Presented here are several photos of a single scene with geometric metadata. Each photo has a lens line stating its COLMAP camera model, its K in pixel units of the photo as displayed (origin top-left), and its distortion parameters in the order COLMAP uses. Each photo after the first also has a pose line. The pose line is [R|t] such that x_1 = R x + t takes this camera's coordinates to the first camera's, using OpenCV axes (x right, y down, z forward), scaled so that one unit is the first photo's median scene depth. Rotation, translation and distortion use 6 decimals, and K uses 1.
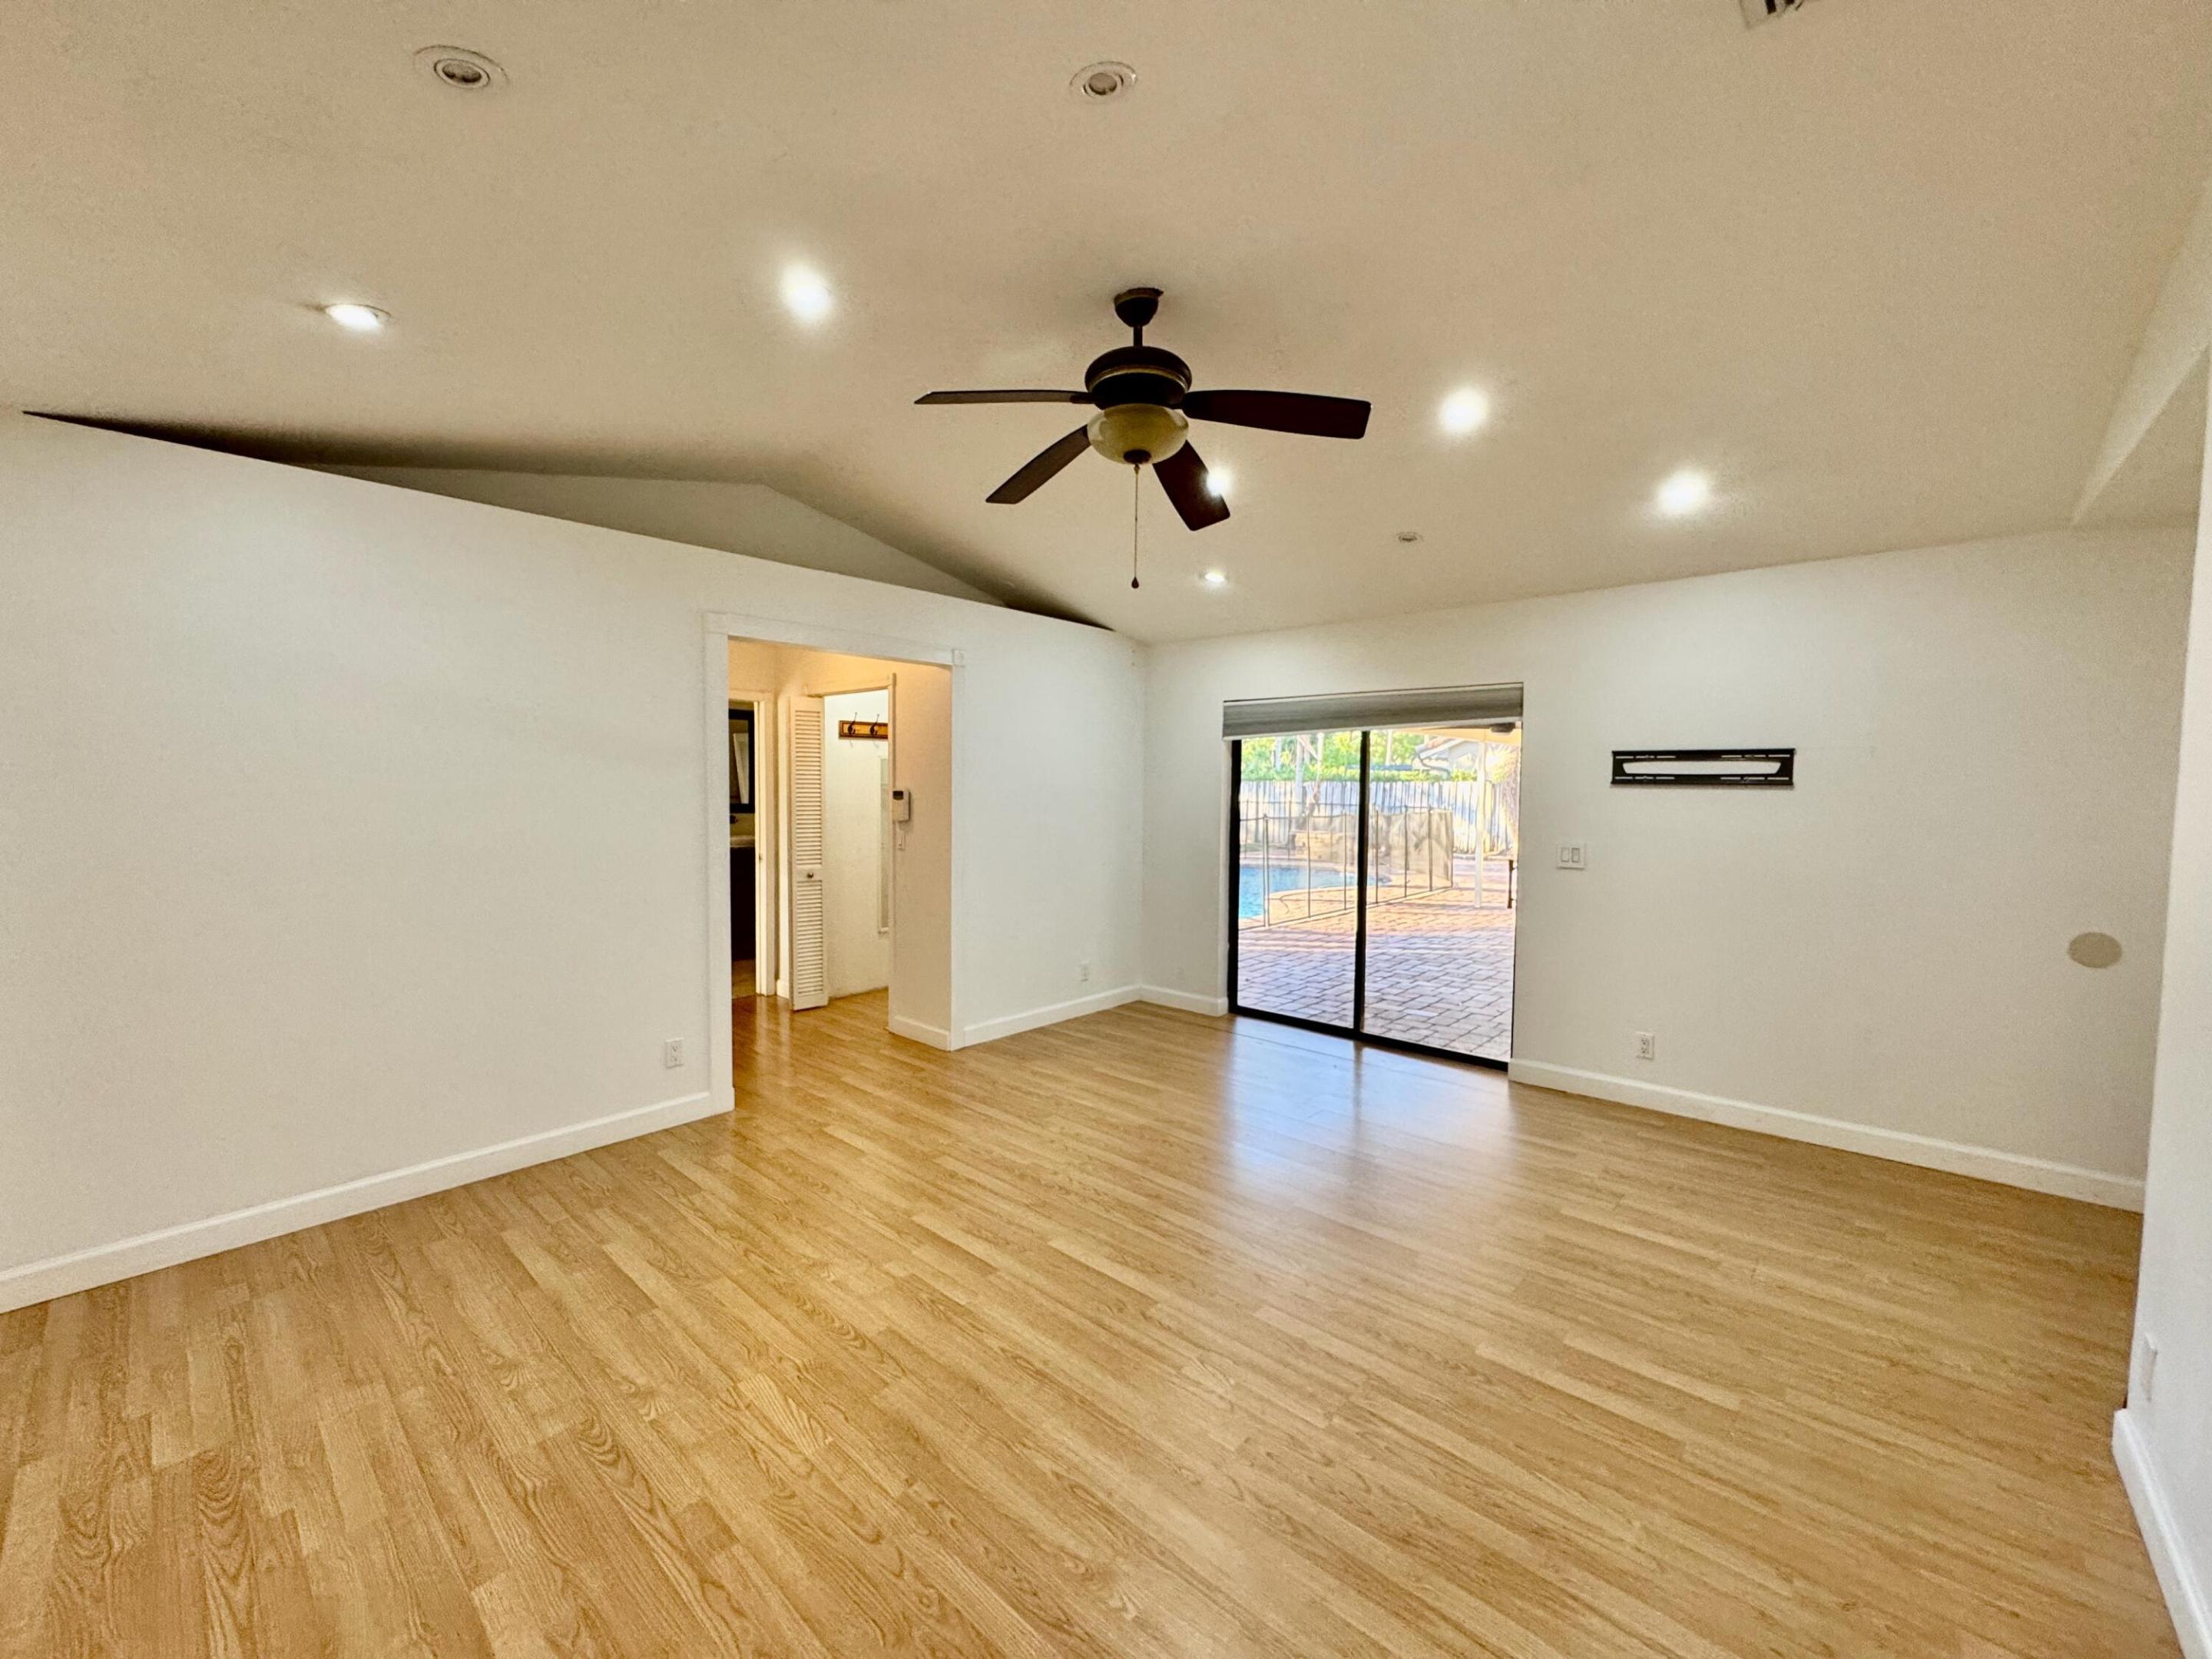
lens RADIAL K [[885.3, 0, 1106.8], [0, 885.3, 824.4], [0, 0, 1]] dist [-0.000205, 0.000604]
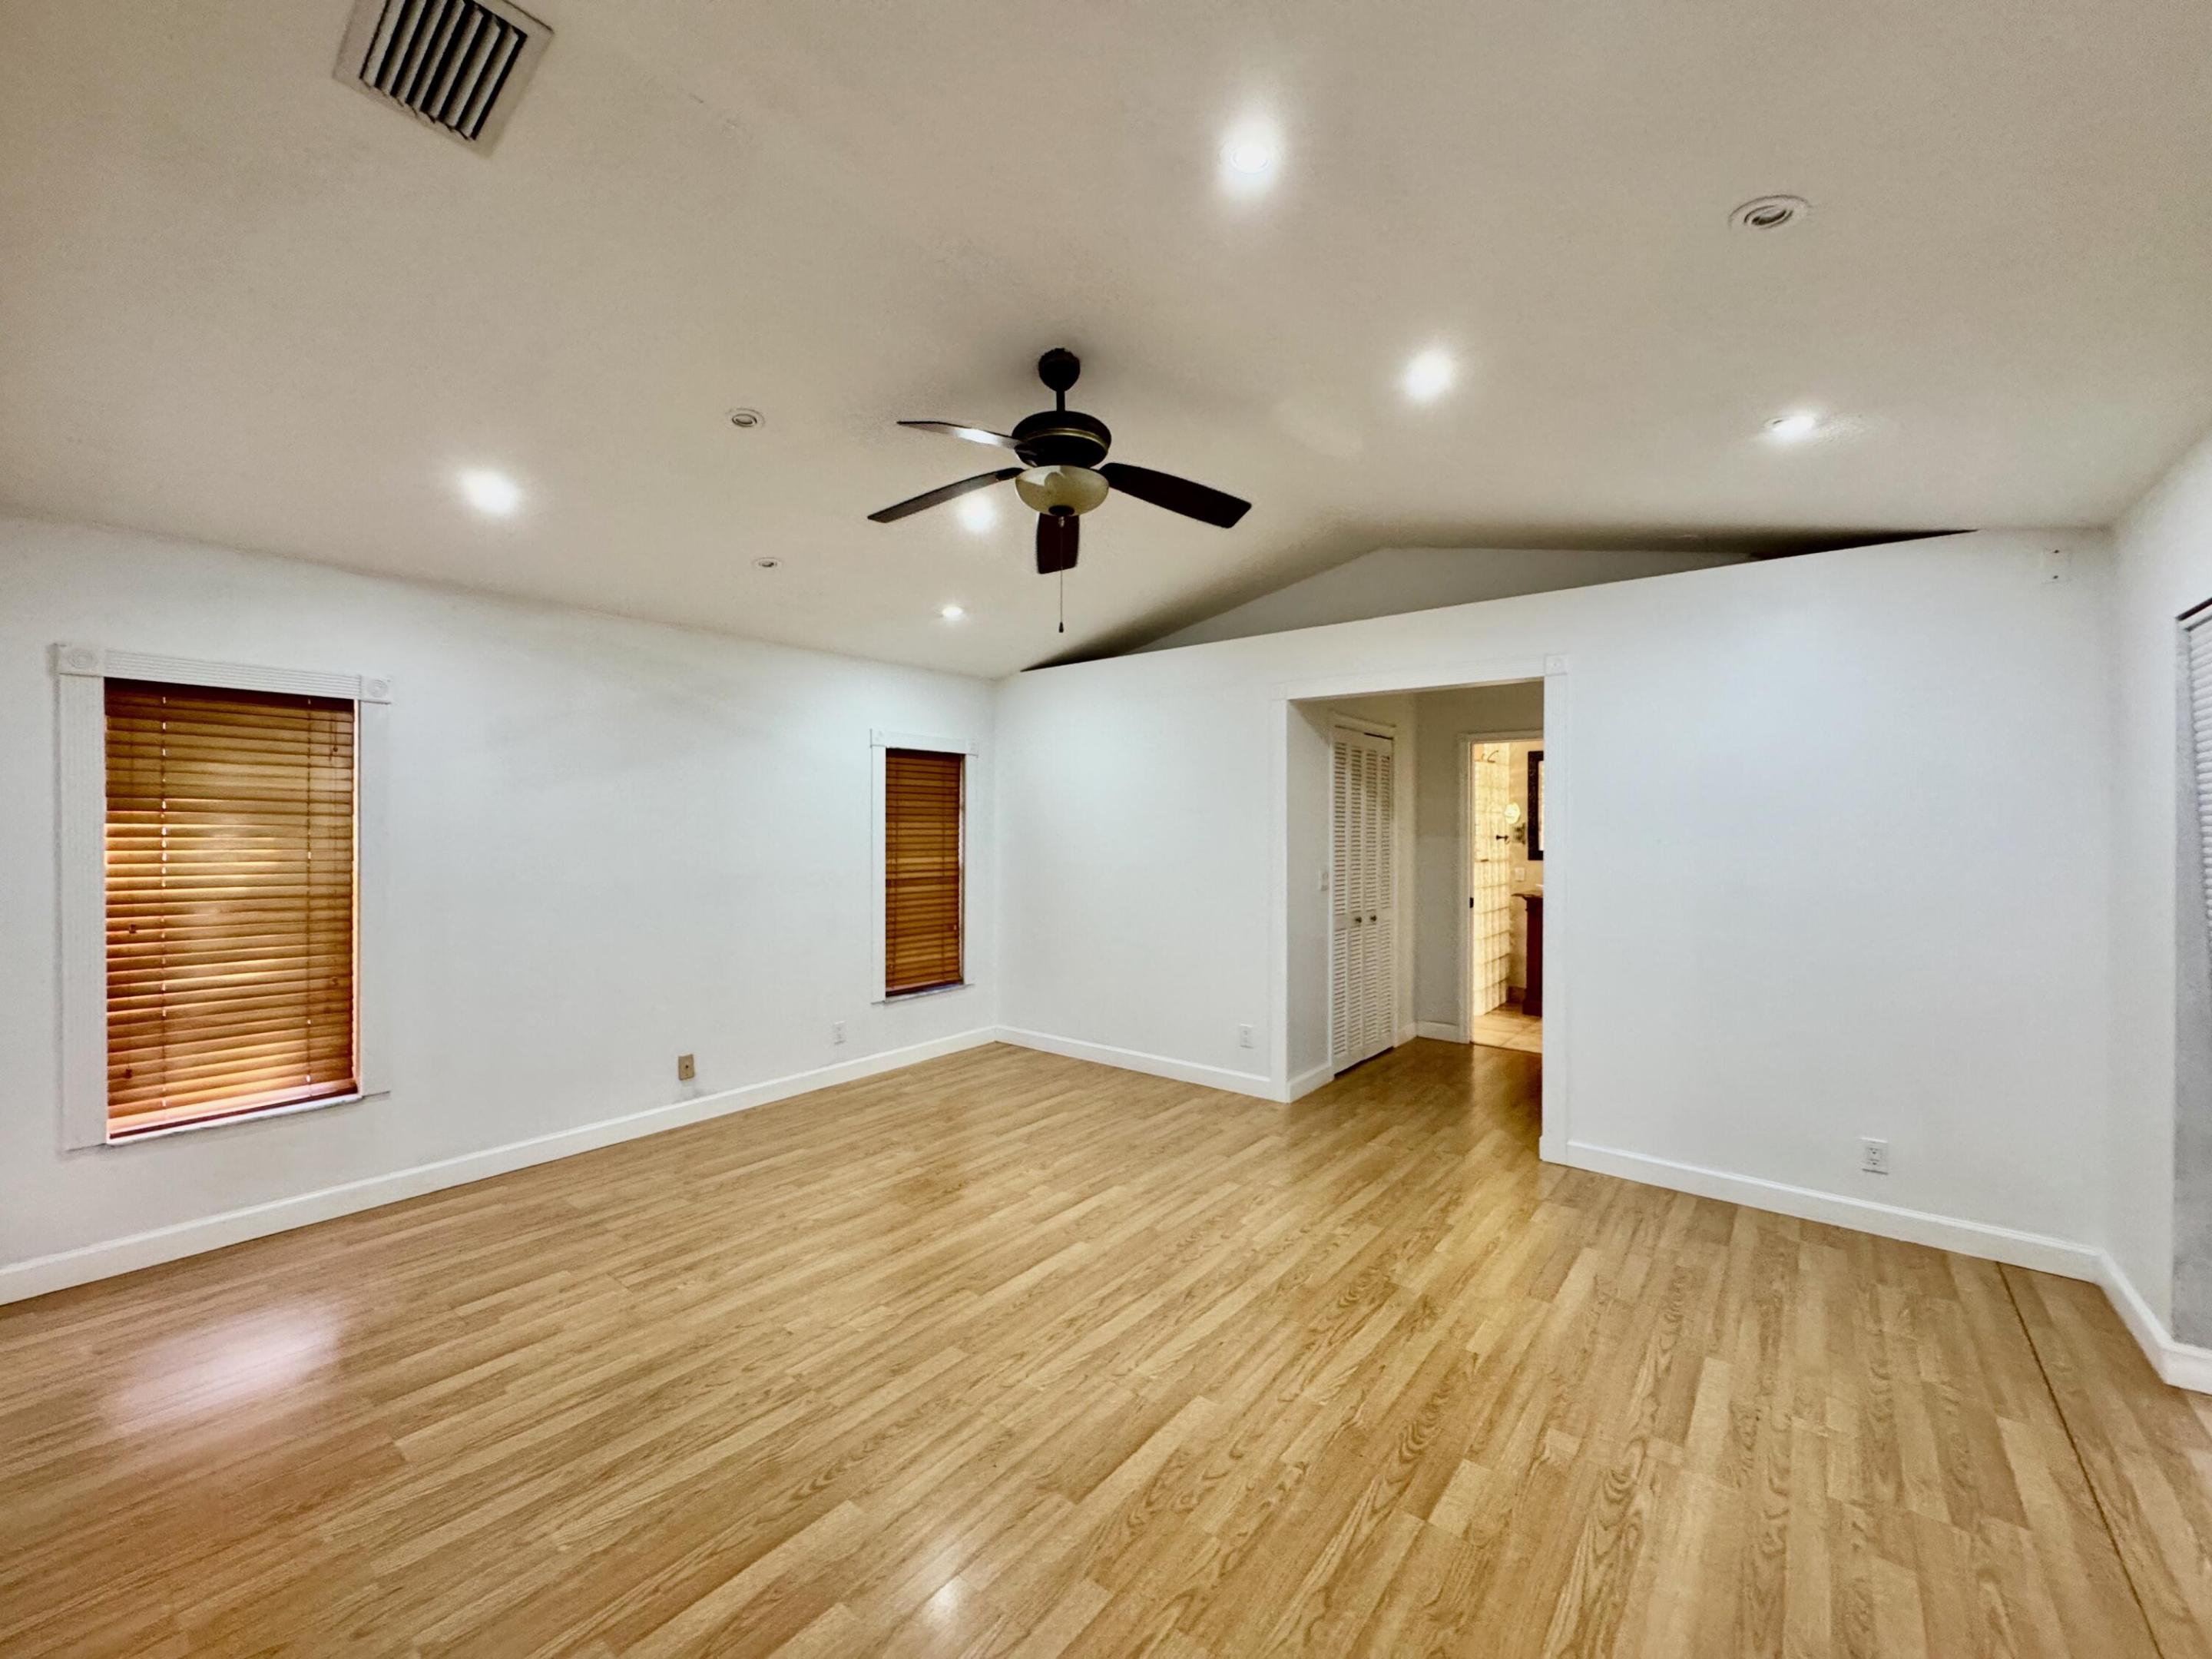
lens RADIAL K [[885.3, 0, 1107.3], [0, 885.3, 835.9], [0, 0, 1]] dist [-0.000205, 0.000604]
pose [[0.054659, 0.001759, -0.998504, 1.033911], [-0.049197, 0.998789, -0.000934, -0.024281], [0.997292, 0.049174, 0.054680, 0.964431]]
